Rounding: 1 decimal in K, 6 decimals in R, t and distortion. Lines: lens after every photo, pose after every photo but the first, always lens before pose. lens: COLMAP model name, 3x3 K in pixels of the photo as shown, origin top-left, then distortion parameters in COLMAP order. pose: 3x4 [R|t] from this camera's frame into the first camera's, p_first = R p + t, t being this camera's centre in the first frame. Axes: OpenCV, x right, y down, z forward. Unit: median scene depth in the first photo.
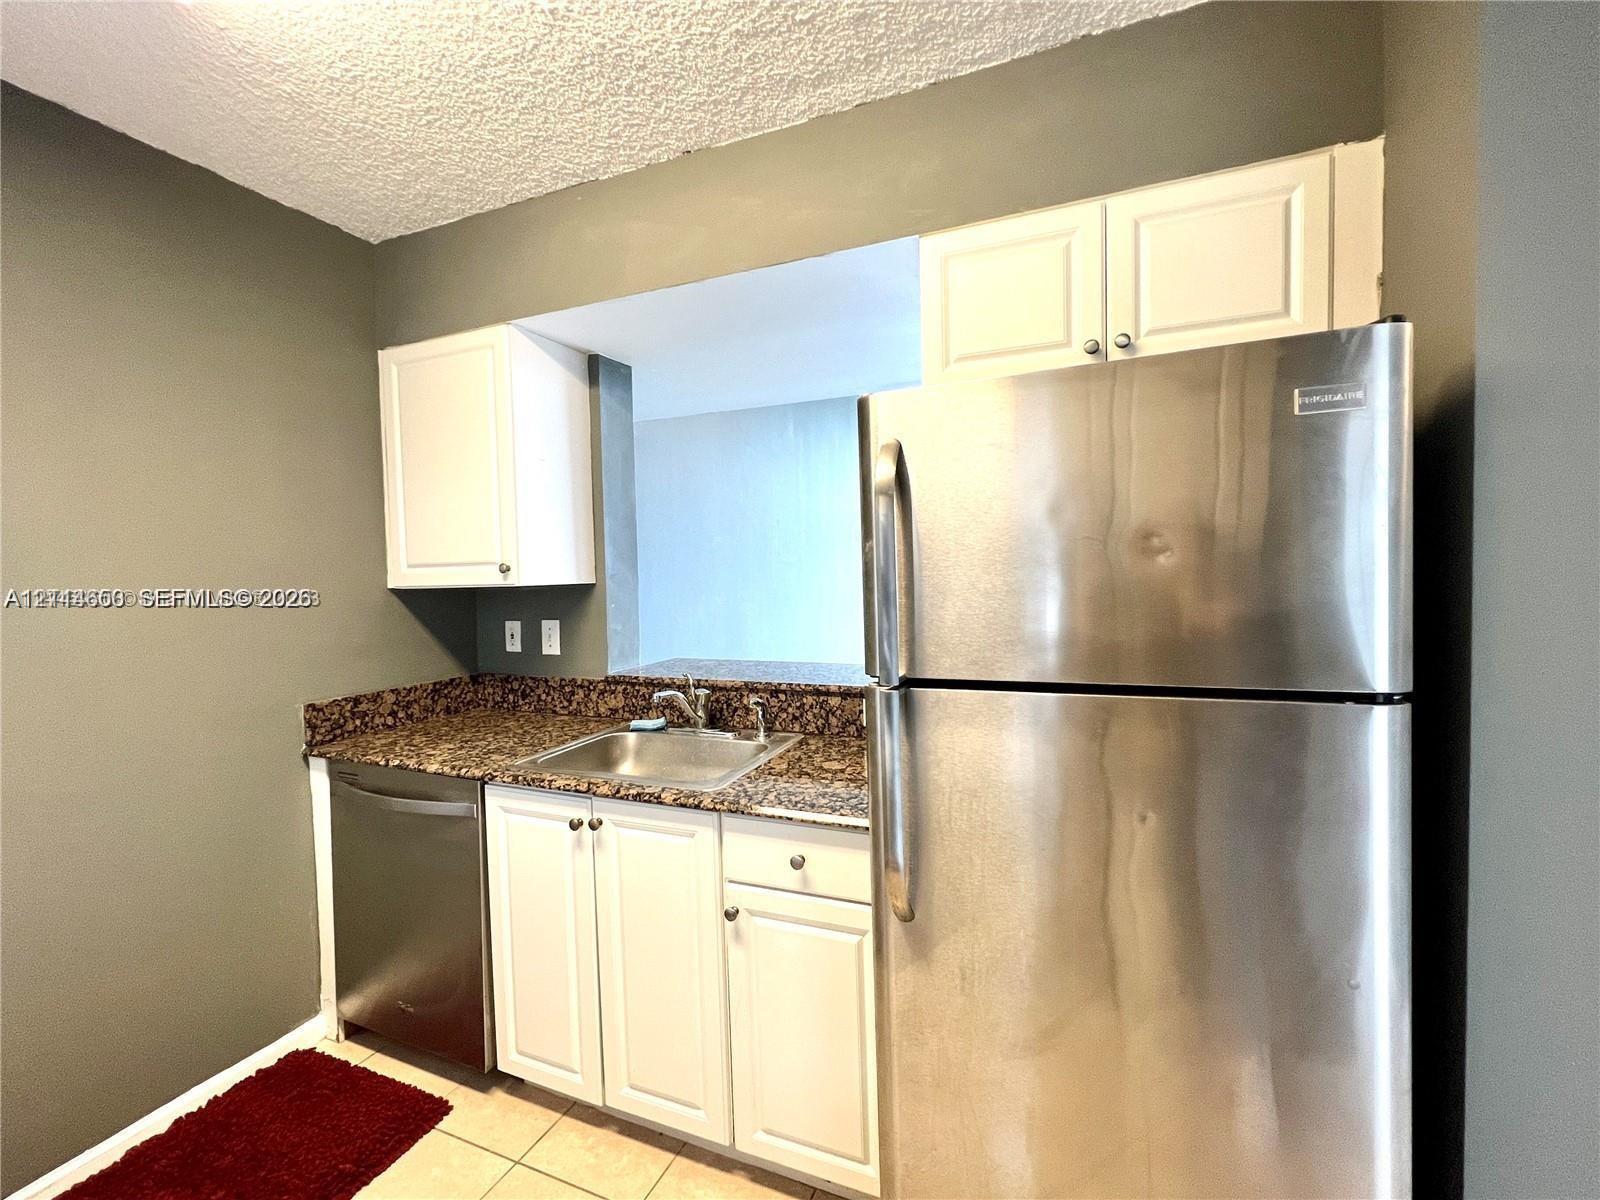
lens RADIAL K [[706.8, 0, 800.0], [0, 706.8, 600.0], [0, 0, 1]] dist [-0.003033, 0.001421]
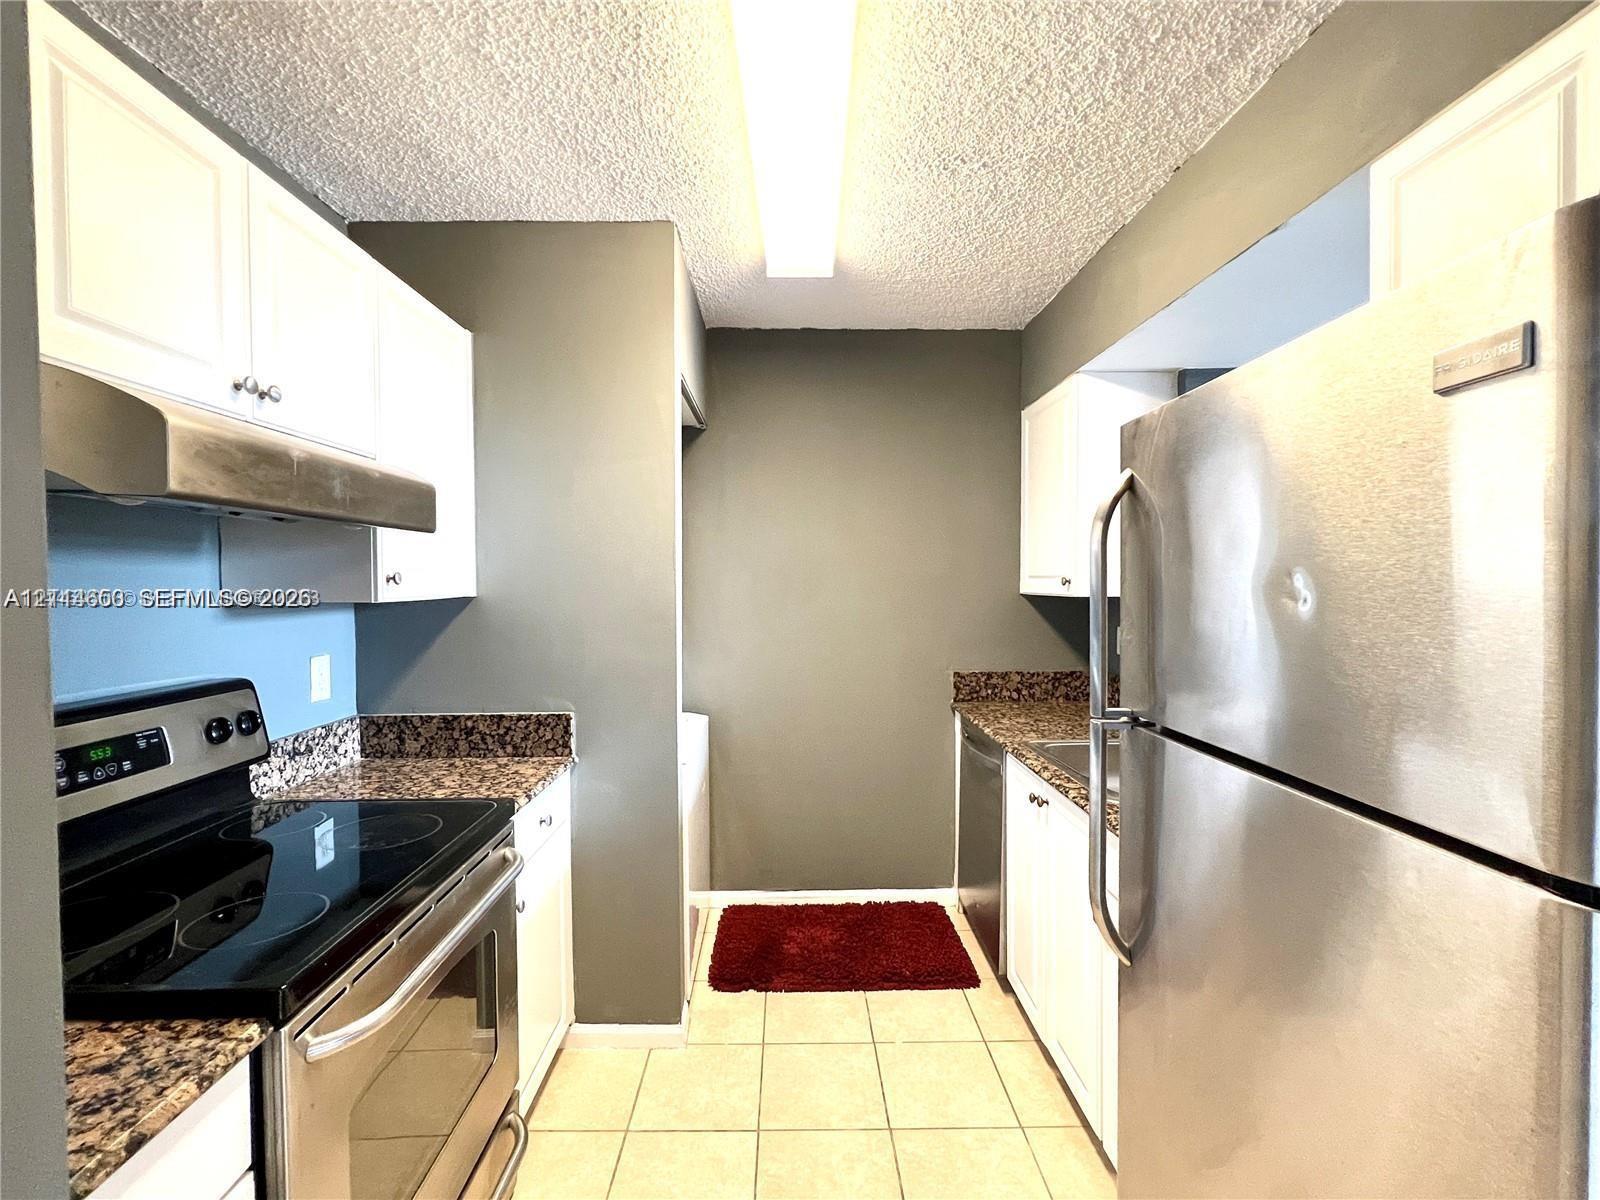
lens RADIAL K [[706.8, 0, 800.0], [0, 706.8, 600.0], [0, 0, 1]] dist [-0.003033, 0.001421]
pose [[0.412508, 0.048616, -0.909656, 0.460588], [-0.044357, 0.998462, 0.033248, -0.032253], [0.909874, 0.026635, 0.414030, 0.101097]]
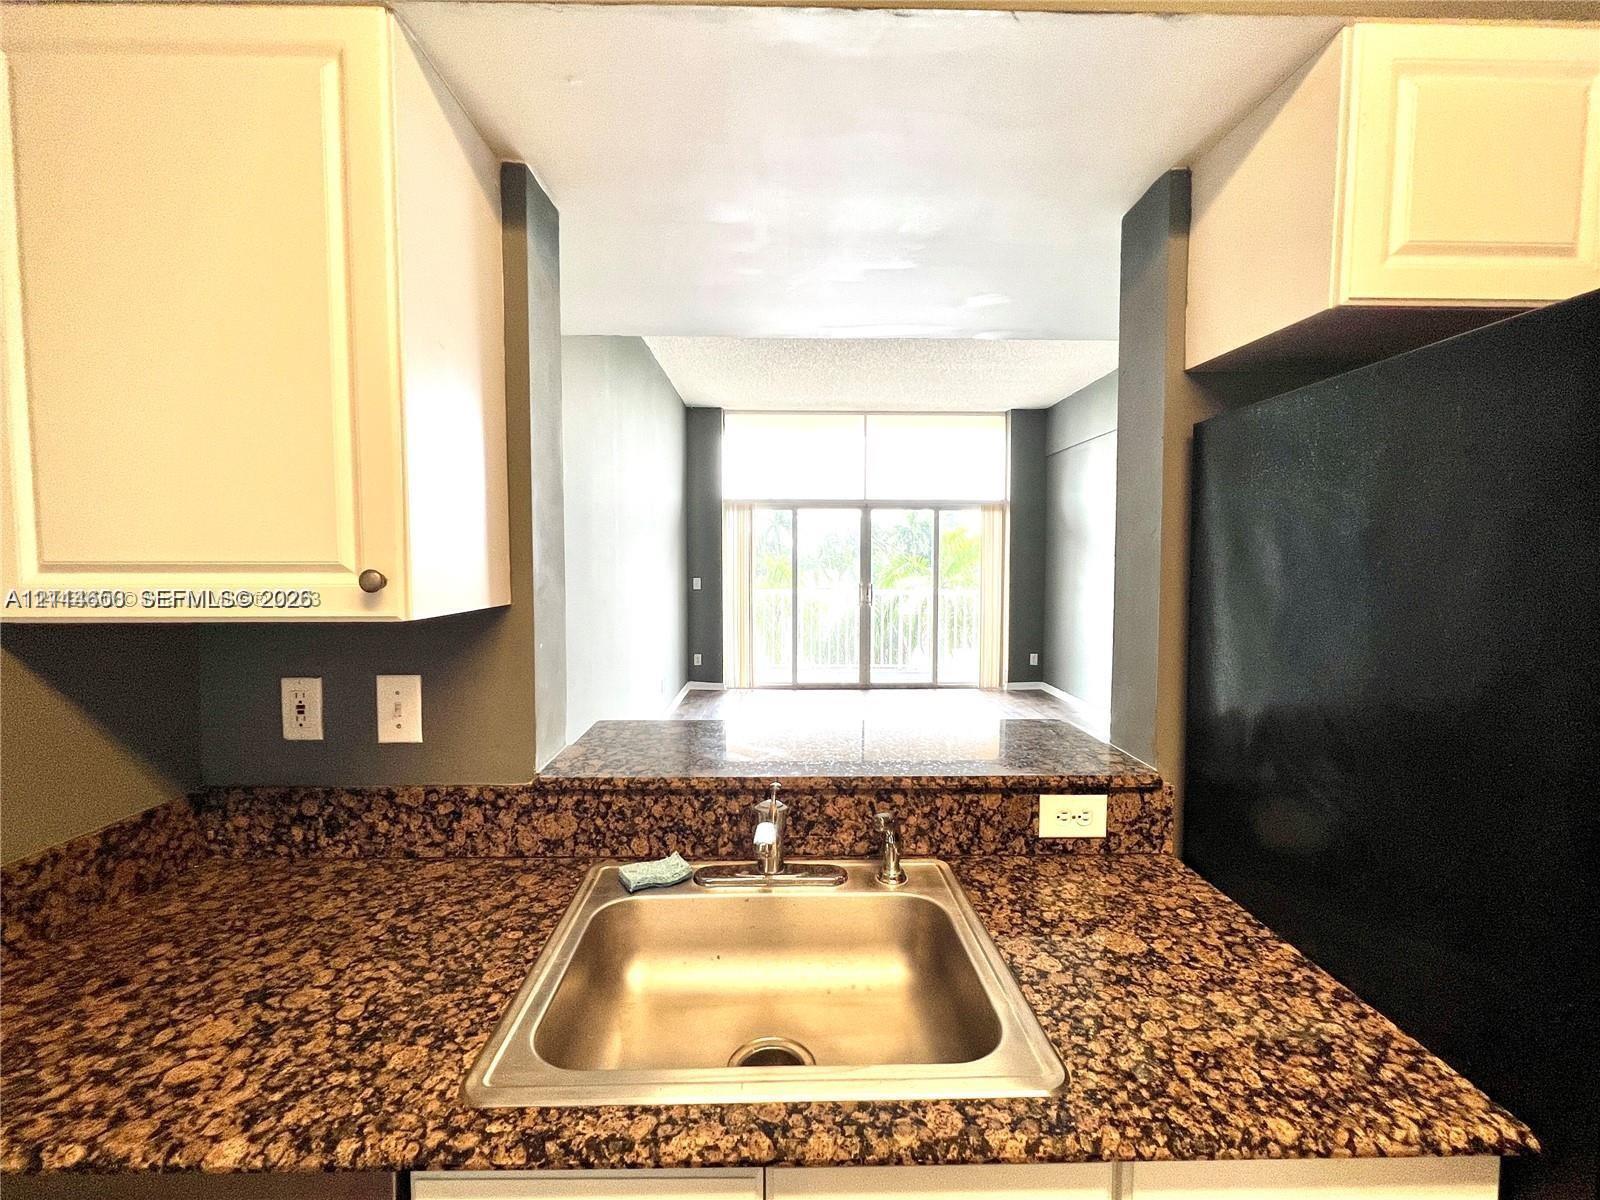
lens RADIAL K [[706.8, 0, 800.0], [0, 706.8, 600.0], [0, 0, 1]] dist [-0.003033, 0.001421]
pose [[0.911396, 0.000867, 0.411530, -0.347083], [-0.006117, 0.999916, 0.011441, -0.038717], [-0.411485, -0.012945, 0.911325, 0.484765]]
